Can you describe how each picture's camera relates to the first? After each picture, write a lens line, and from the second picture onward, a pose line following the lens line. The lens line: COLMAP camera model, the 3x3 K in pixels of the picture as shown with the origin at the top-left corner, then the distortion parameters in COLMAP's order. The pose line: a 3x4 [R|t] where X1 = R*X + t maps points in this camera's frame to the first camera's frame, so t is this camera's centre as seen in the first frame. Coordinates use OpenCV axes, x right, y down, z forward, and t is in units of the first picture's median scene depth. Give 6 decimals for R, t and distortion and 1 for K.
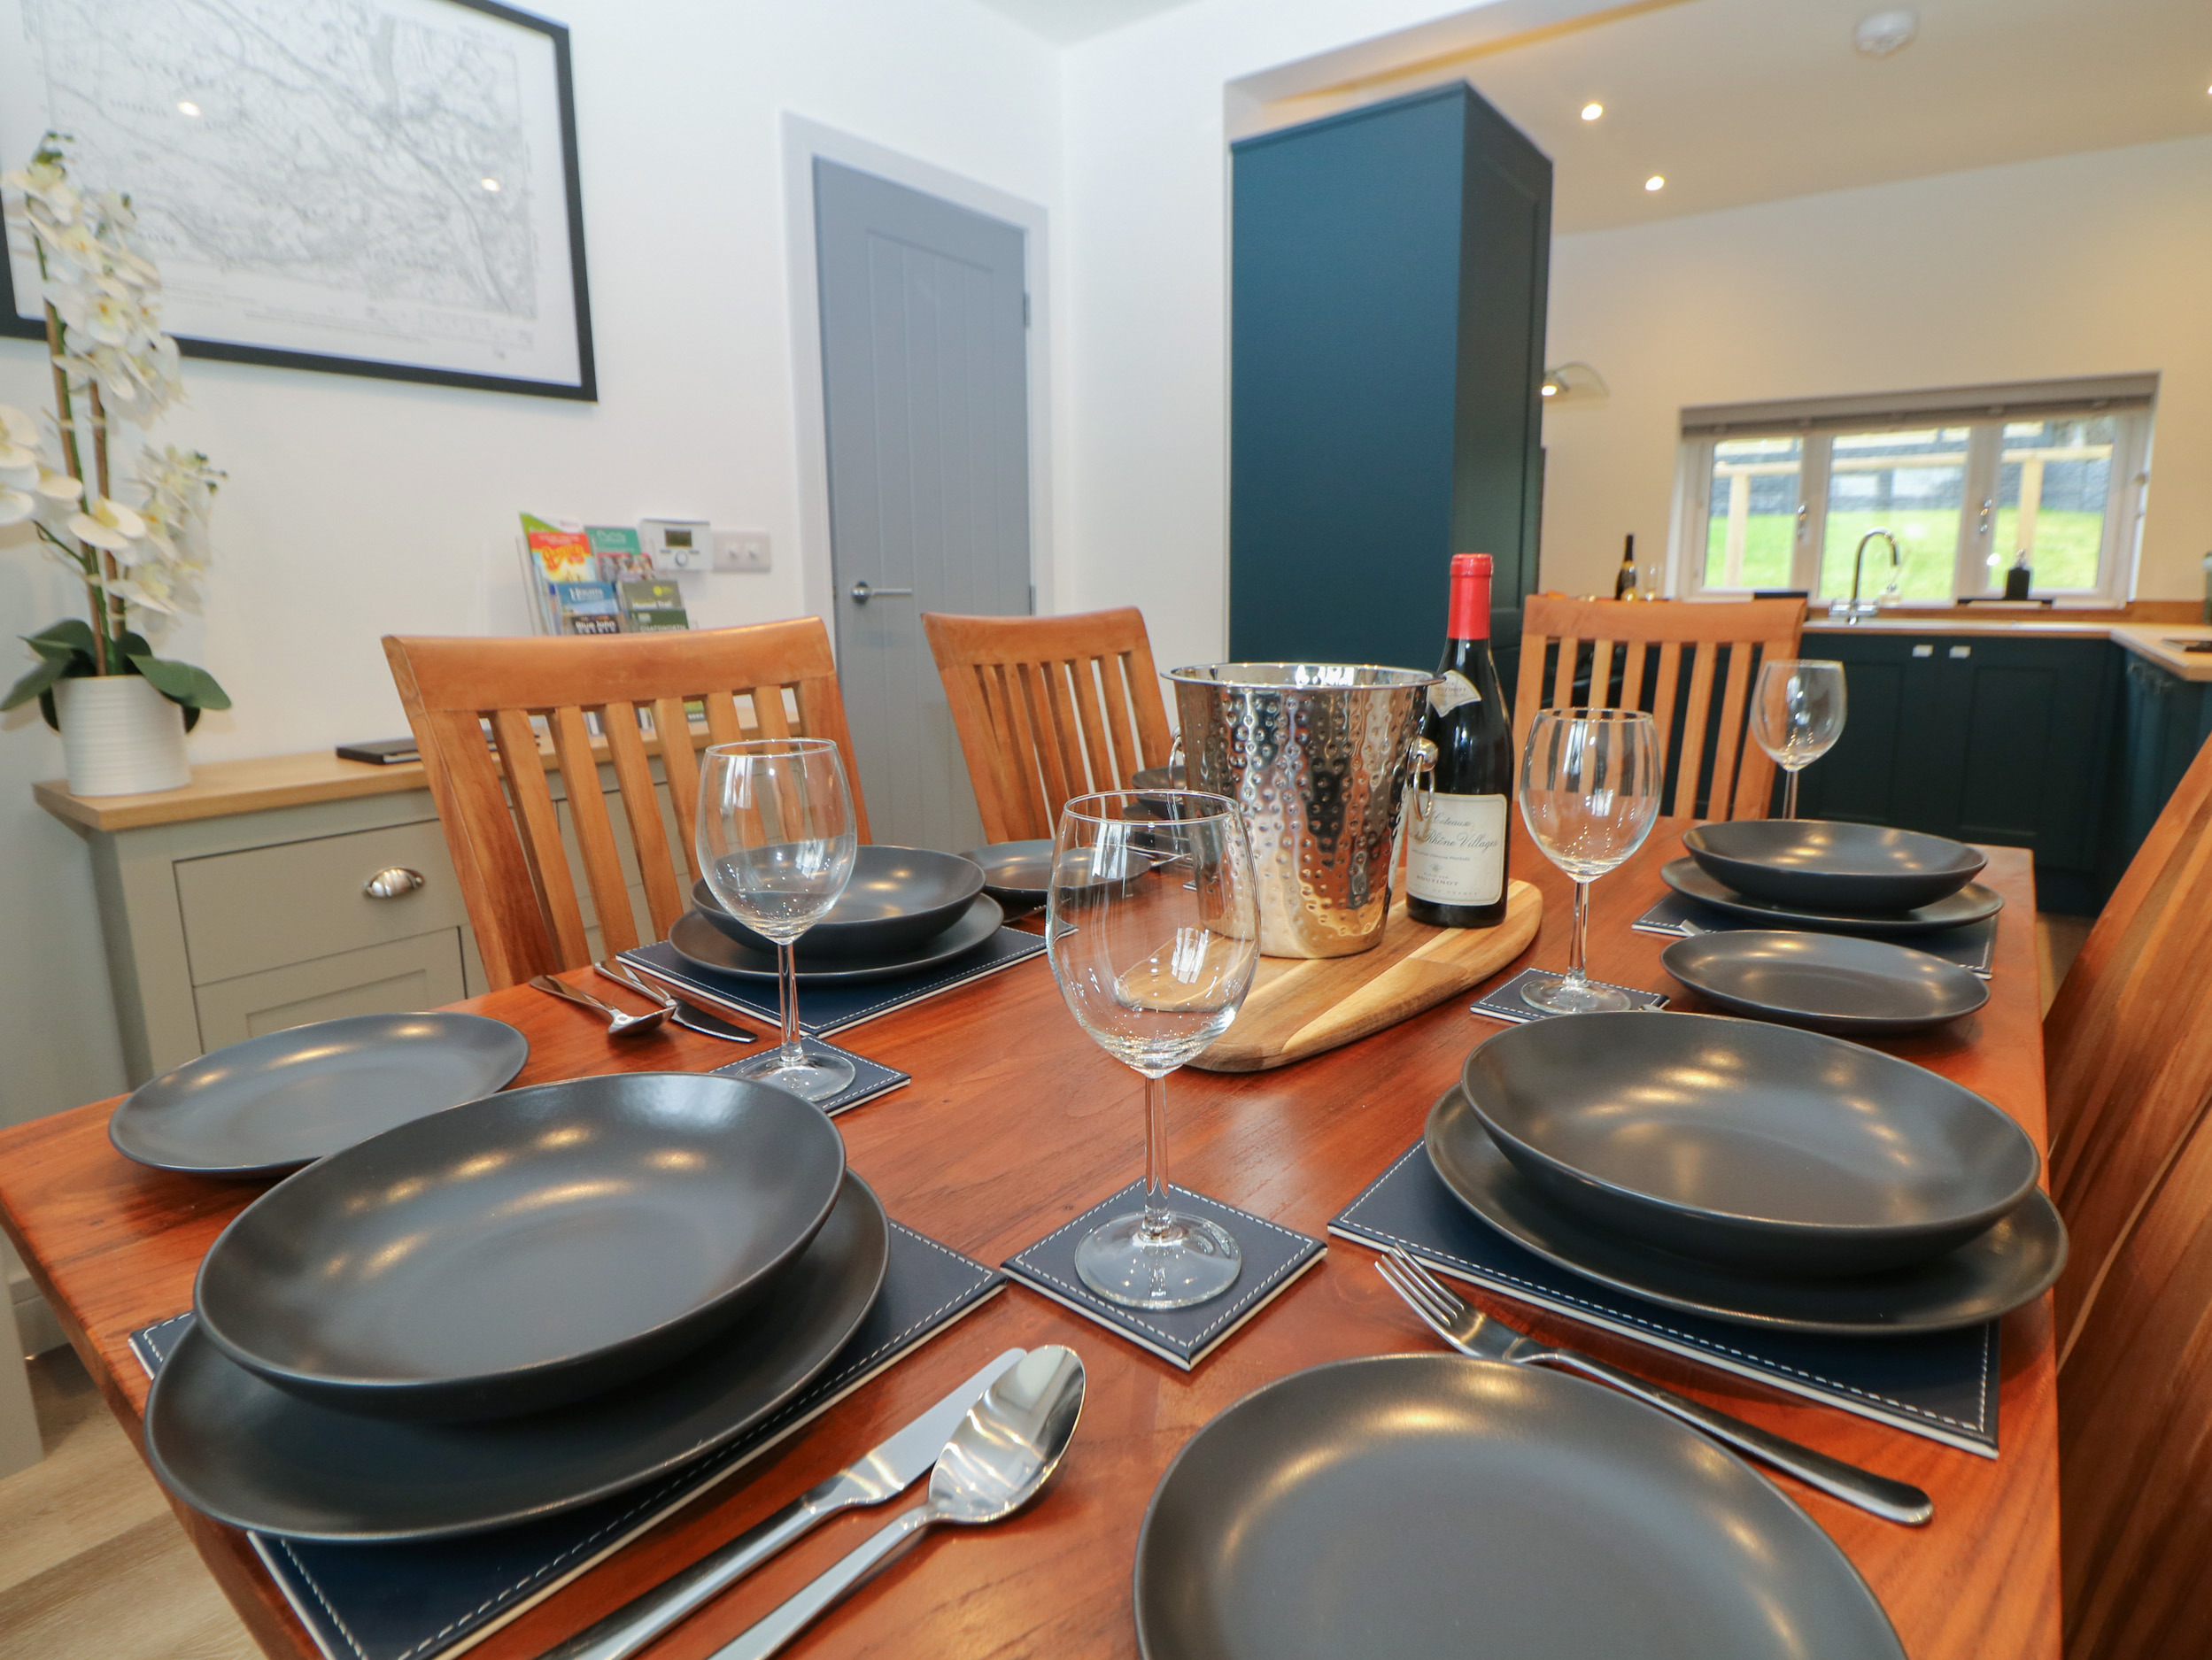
lens RADIAL K [[1155.6, 0, 1104.3], [0, 1155.6, 774.2], [0, 0, 1]] dist [0.000574, -0.018573]
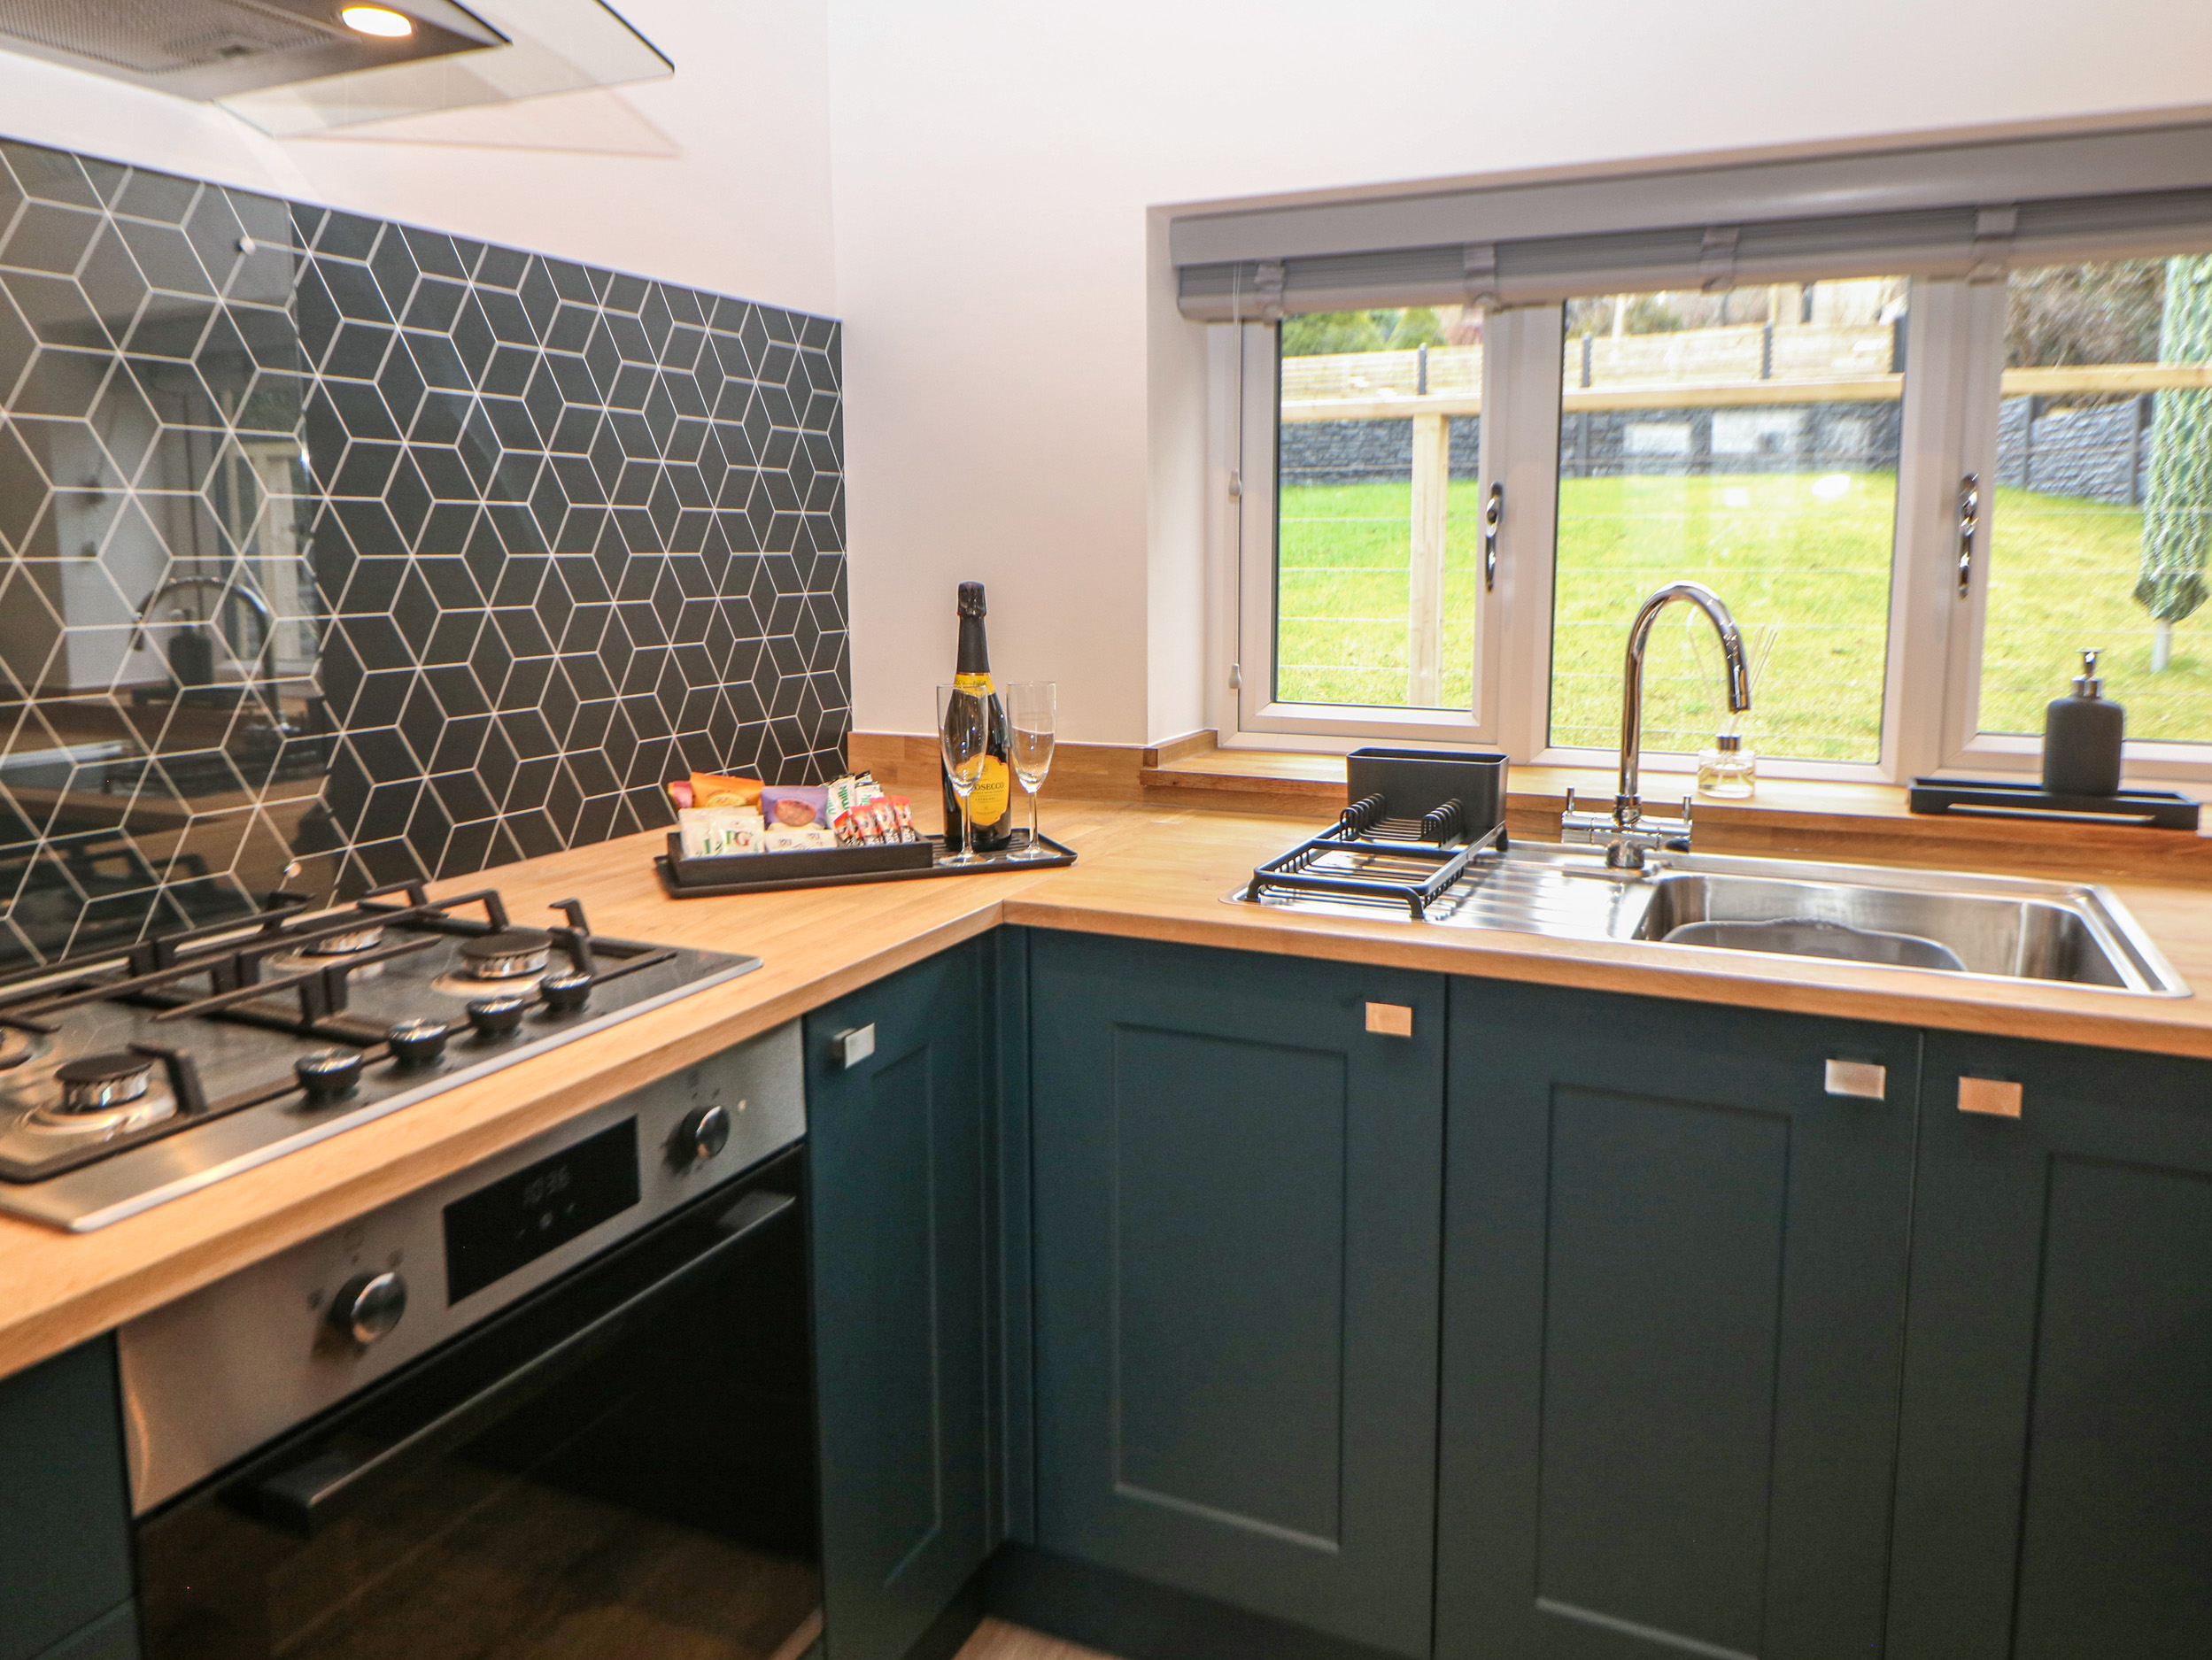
lens RADIAL K [[1550.7, 0, 1114.5], [0, 1550.7, 755.4], [0, 0, 1]] dist [-0.003729, -0.002790]
pose [[0.974180, -0.026185, 0.224248, 0.408314], [0.033798, 0.998973, -0.030178, -0.151501], [-0.223227, 0.036978, 0.974065, 0.599985]]
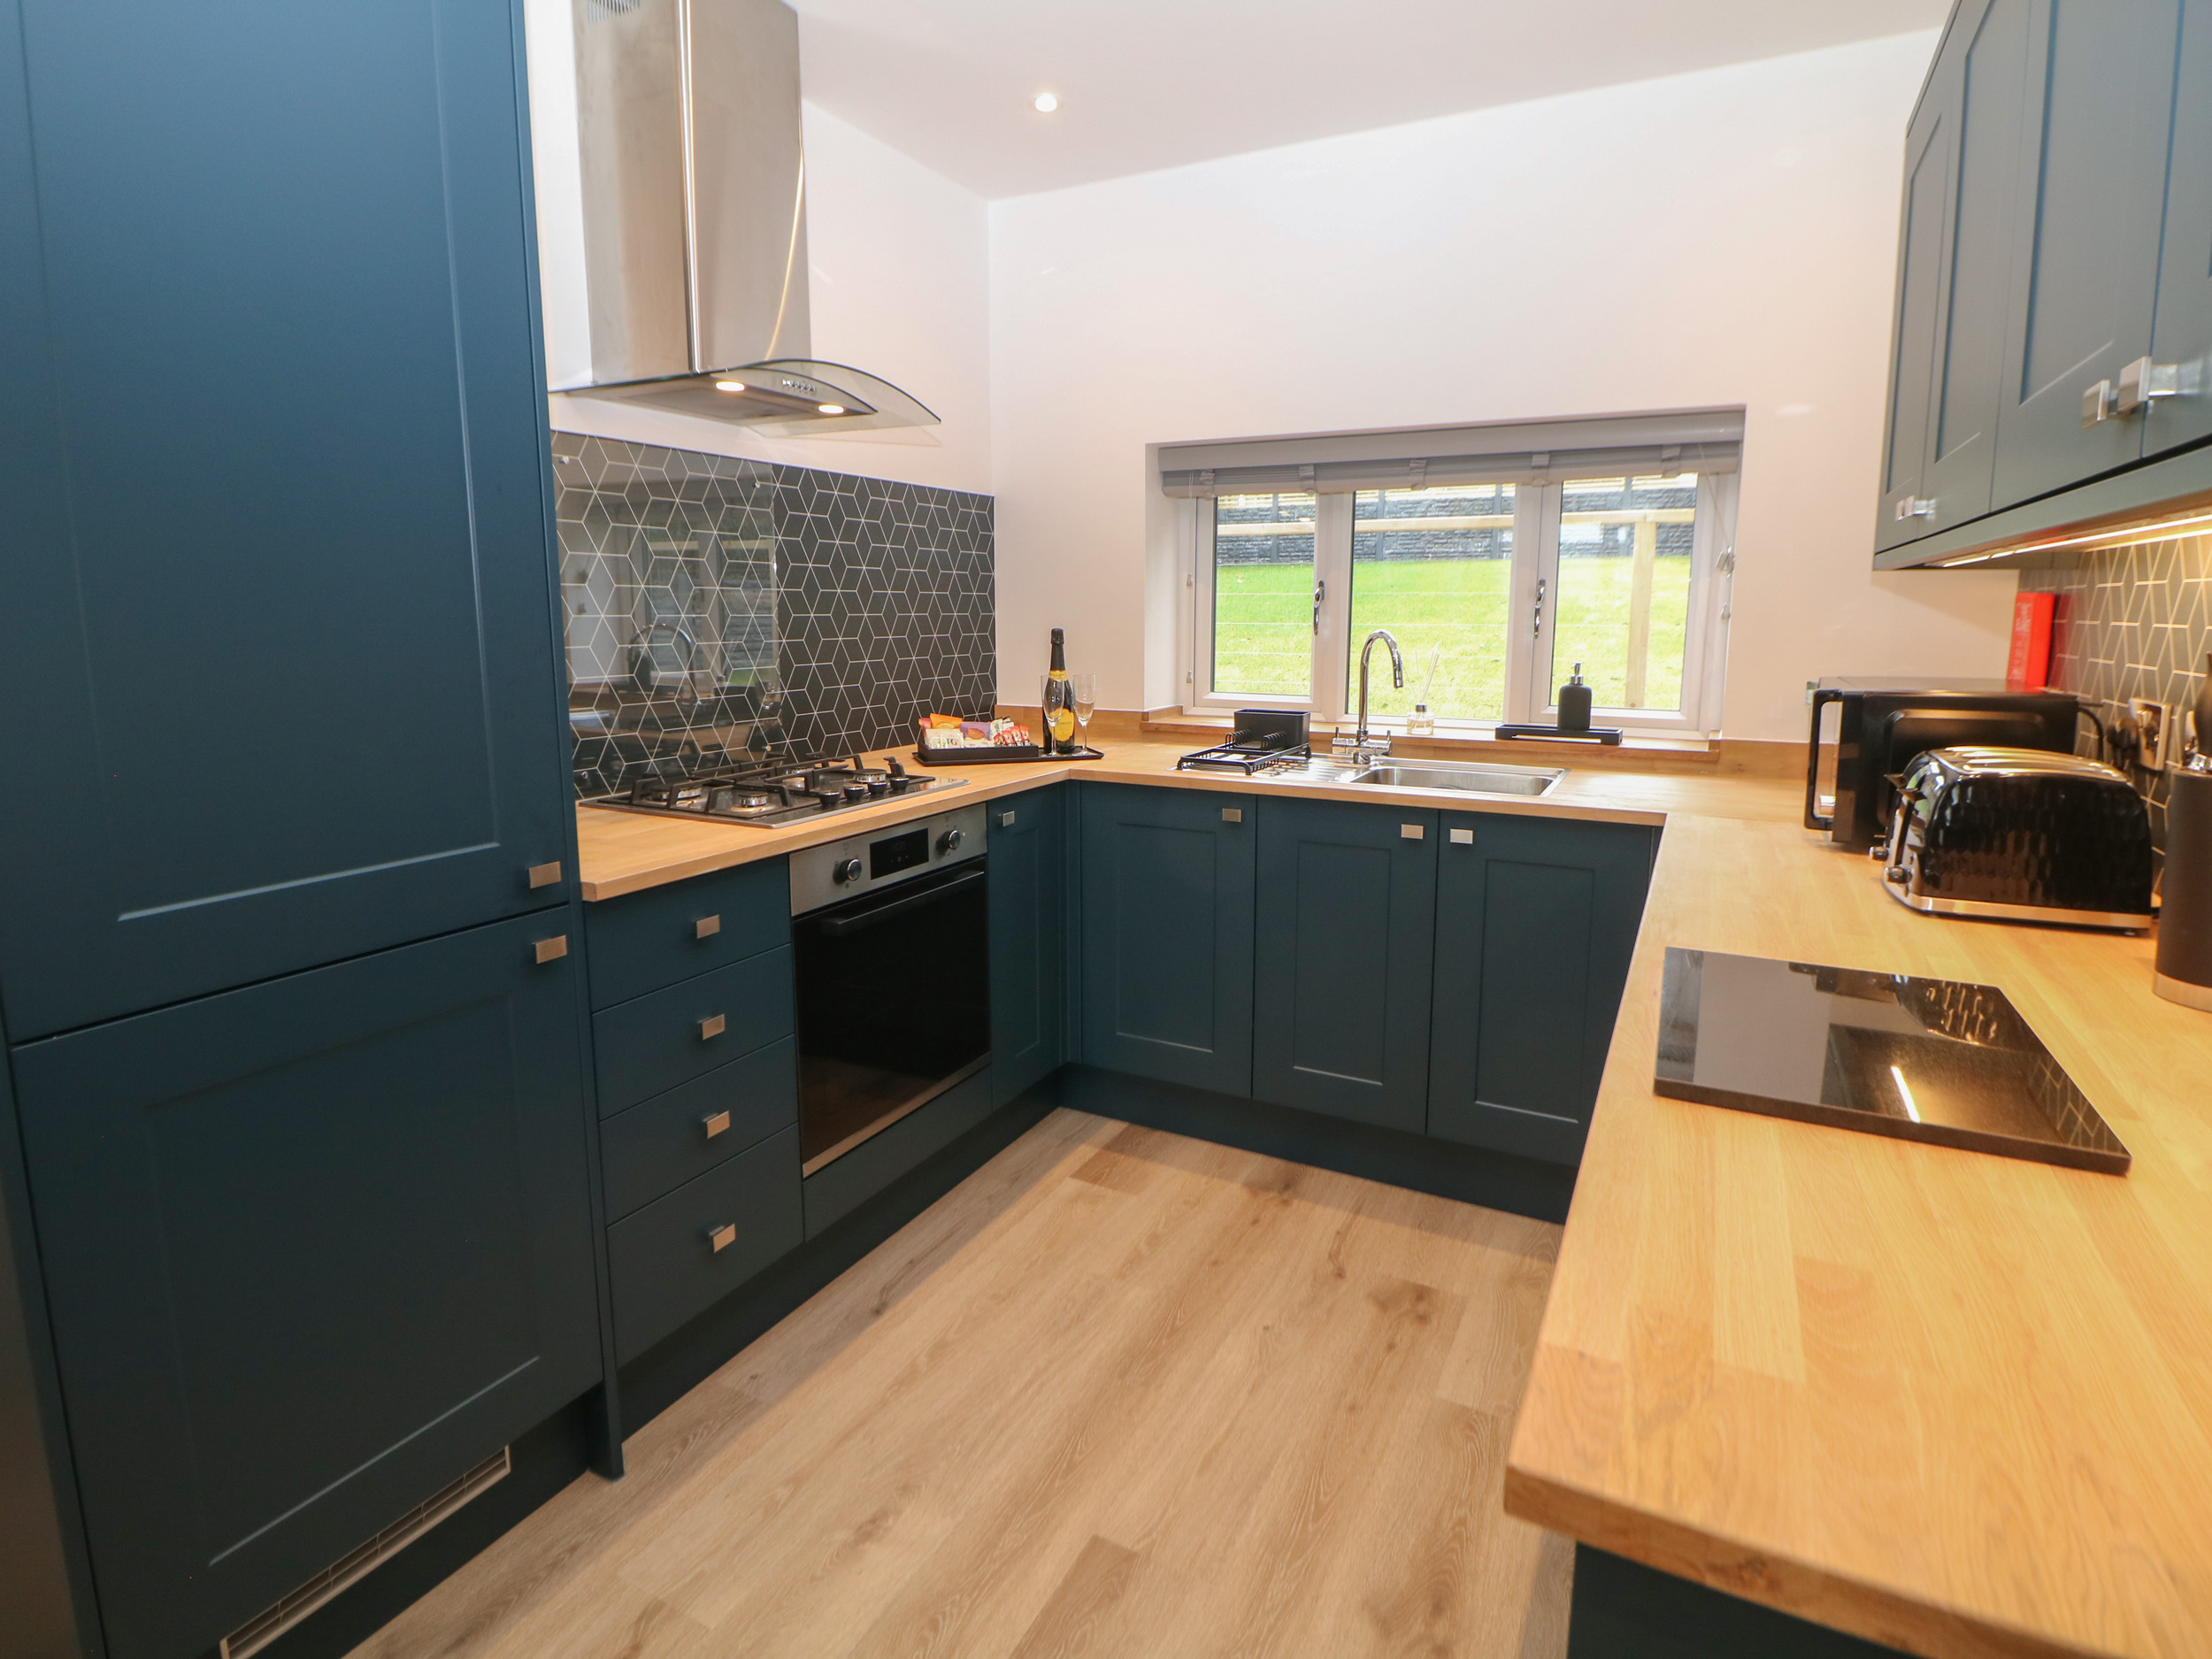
lens RADIAL K [[1155.7, 0, 1104.3], [0, 1155.7, 773.6], [0, 0, 1]] dist [0.000574, -0.018573]
pose [[0.984973, -0.016071, 0.171961, 0.374899], [0.020156, 0.999554, -0.022035, -0.111192], [-0.171530, 0.025170, 0.984857, 0.343532]]
